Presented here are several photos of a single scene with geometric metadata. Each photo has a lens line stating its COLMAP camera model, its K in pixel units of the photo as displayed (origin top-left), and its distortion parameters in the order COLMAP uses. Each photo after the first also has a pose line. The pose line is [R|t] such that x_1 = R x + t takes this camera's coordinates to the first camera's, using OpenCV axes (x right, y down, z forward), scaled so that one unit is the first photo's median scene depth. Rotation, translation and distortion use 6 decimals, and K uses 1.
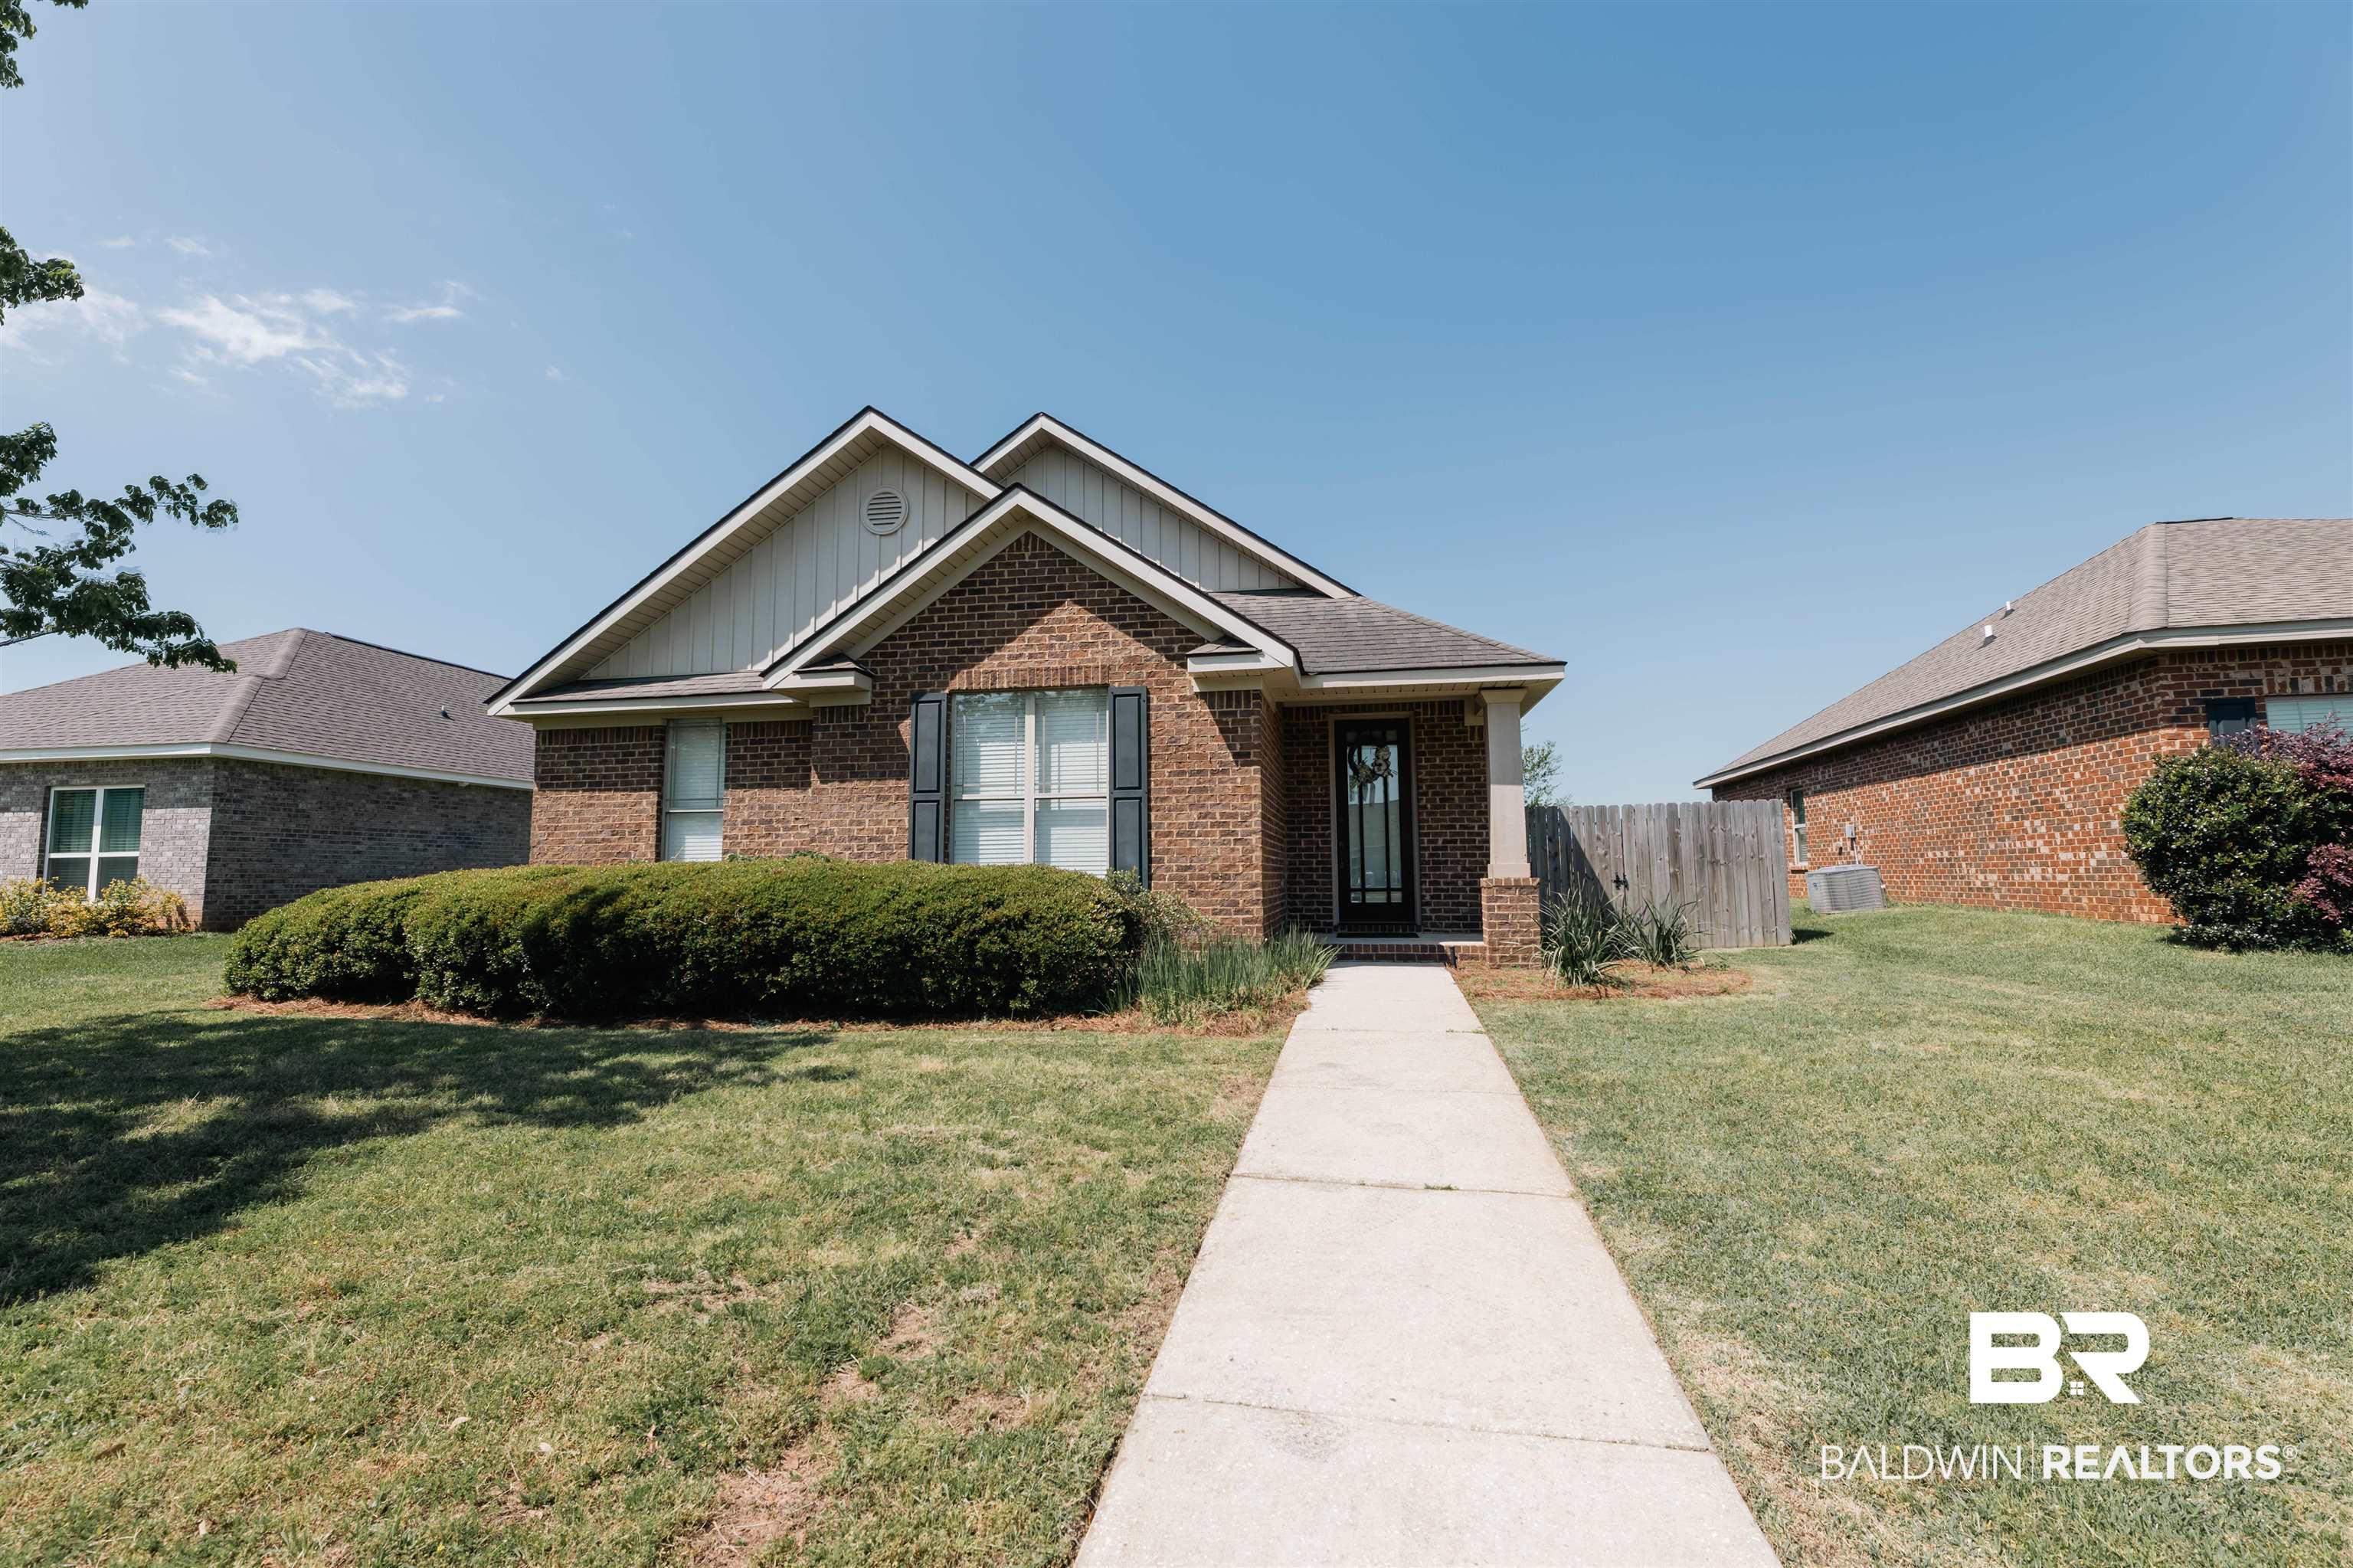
lens RADIAL K [[949.3, 0, 1167.5], [0, 949.3, 768.9], [0, 0, 1]] dist [0.000357, -0.000370]
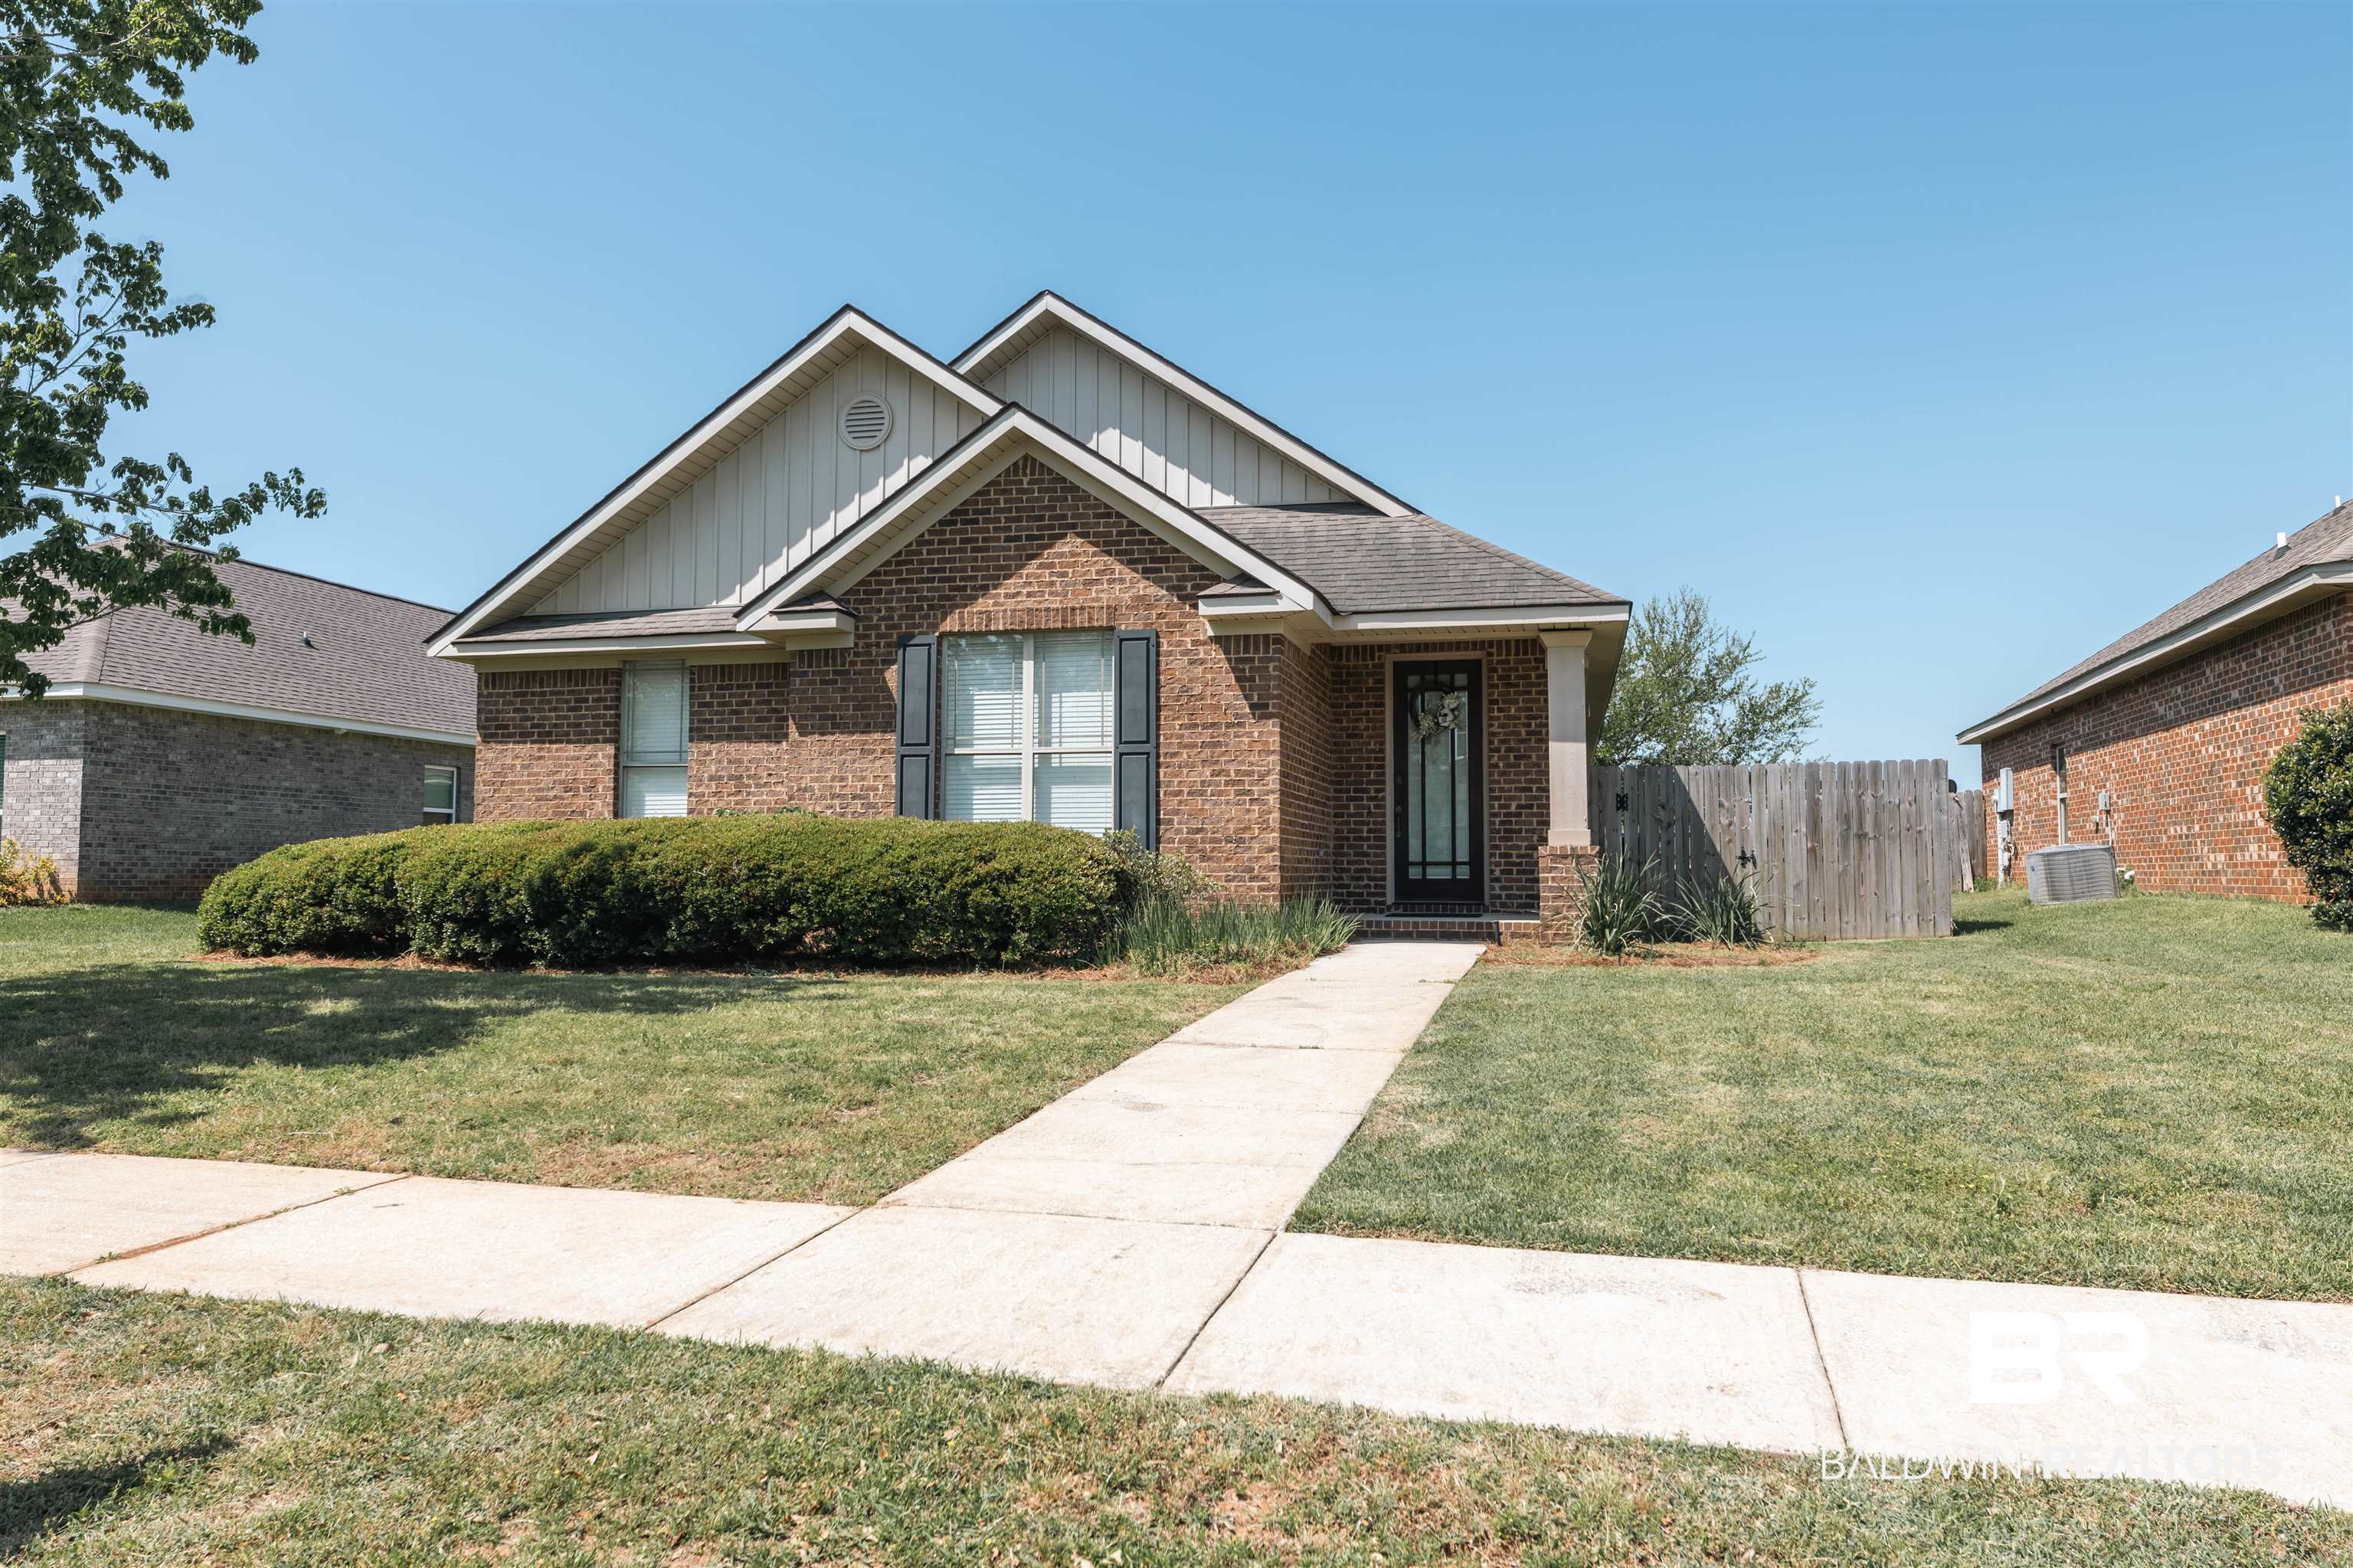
lens RADIAL K [[1628.4, 0, 1183.8], [0, 1628.4, 761.7], [0, 0, 1]] dist [0.022682, 0.000273]
pose [[0.997346, 0.005651, -0.072595, 0.105903], [-0.002957, 0.999305, 0.037162, -0.017334], [0.072754, -0.036848, 0.996669, -0.490454]]
